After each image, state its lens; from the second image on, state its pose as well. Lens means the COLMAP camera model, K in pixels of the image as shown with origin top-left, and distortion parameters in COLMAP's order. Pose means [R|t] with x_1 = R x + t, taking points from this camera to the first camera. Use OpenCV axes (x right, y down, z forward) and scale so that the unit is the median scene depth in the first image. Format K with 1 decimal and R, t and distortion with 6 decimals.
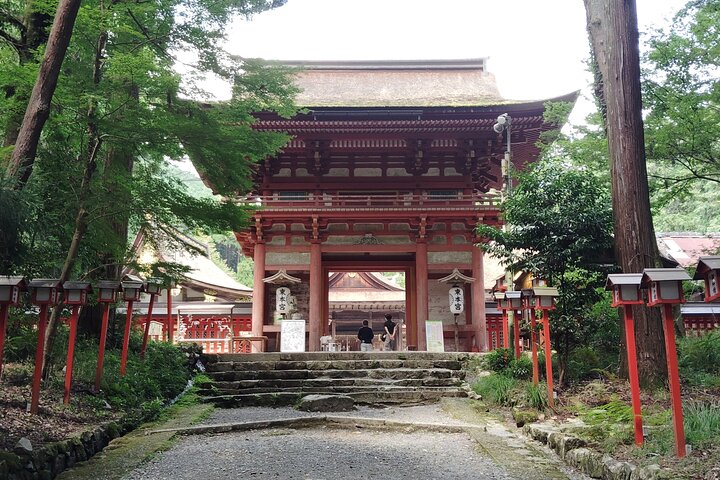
lens RADIAL K [[510.2, 0, 357.9], [0, 510.2, 260.4], [0, 0, 1]] dist [0.060314, -0.000455]
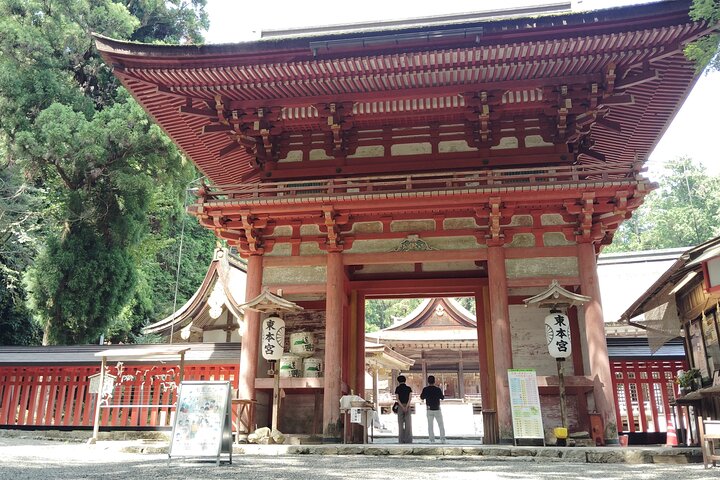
lens RADIAL K [[572.8, 0, 359.8], [0, 572.8, 221.9], [0, 0, 1]] dist [0.089627, -0.165939]
pose [[0.992166, -0.037175, -0.119264, 0.041931], [0.021854, 0.991626, -0.127283, 0.024181], [0.122997, 0.123680, 0.984670, 0.252994]]
